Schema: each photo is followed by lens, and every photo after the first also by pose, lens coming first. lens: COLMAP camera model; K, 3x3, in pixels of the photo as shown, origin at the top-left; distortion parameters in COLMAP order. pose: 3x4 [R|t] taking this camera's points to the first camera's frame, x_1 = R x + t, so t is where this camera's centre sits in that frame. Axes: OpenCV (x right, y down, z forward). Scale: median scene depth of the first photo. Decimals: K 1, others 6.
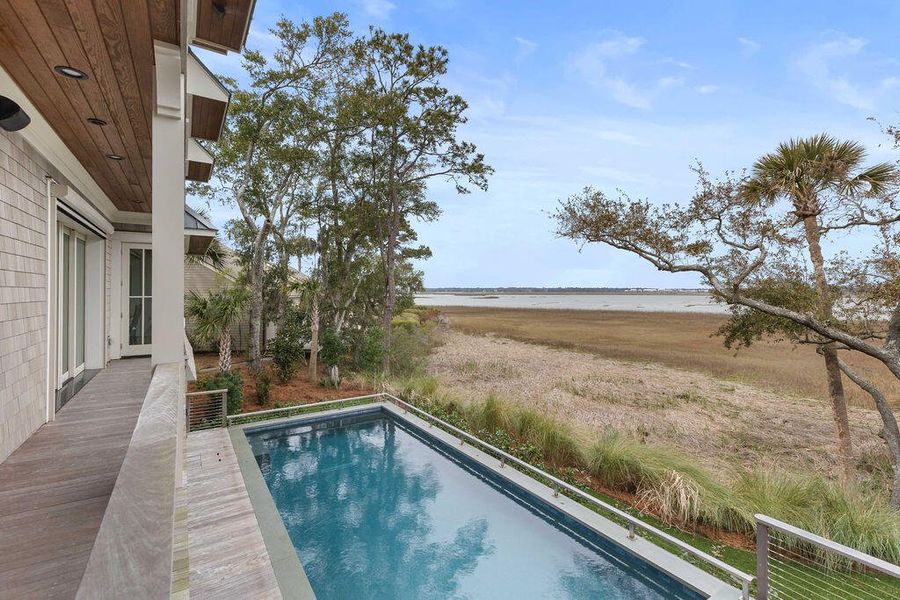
lens RADIAL K [[406.9, 0, 451.5], [0, 406.9, 285.8], [0, 0, 1]] dist [-0.012044, -0.000533]
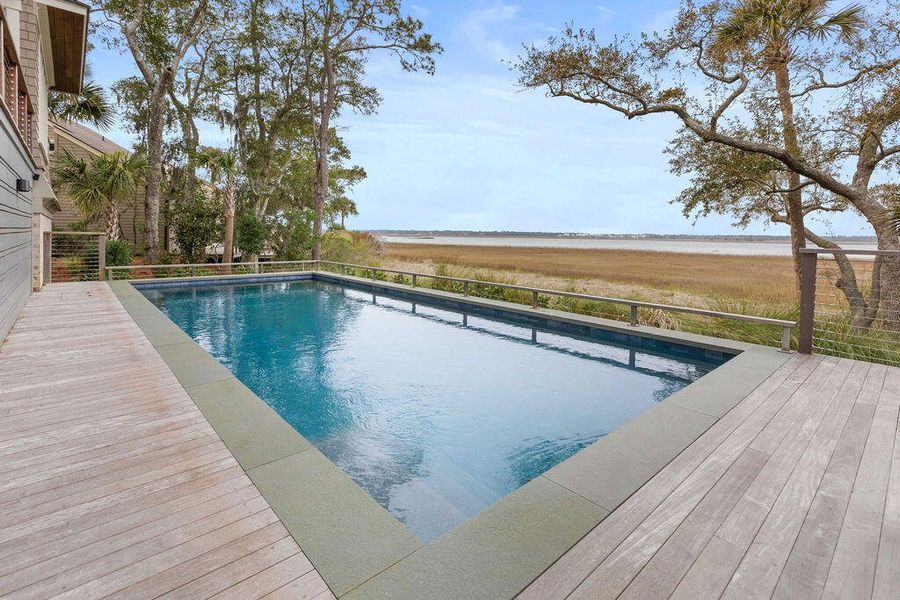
lens RADIAL K [[421.9, 0, 449.3], [0, 421.9, 243.5], [0, 0, 1]] dist [-0.010077, -0.000075]
pose [[0.988201, 0.015018, 0.152422, -0.017097], [-0.020243, 0.999257, 0.032785, 0.117152], [-0.151816, -0.035484, 0.987772, 0.059586]]
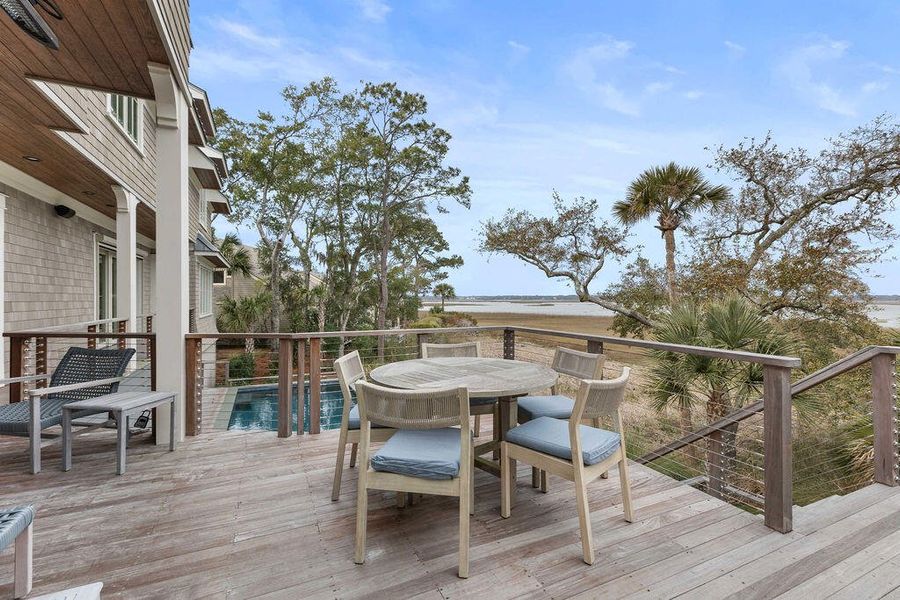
lens RADIAL K [[404.3, 0, 449.5], [0, 404.3, 289.2], [0, 0, 1]] dist [0.000586, -0.000129]
pose [[0.988433, -0.003464, -0.151620, 0.213473], [0.001786, 0.999936, -0.011204, 0.008061], [0.151650, 0.010804, 0.988375, -0.145857]]
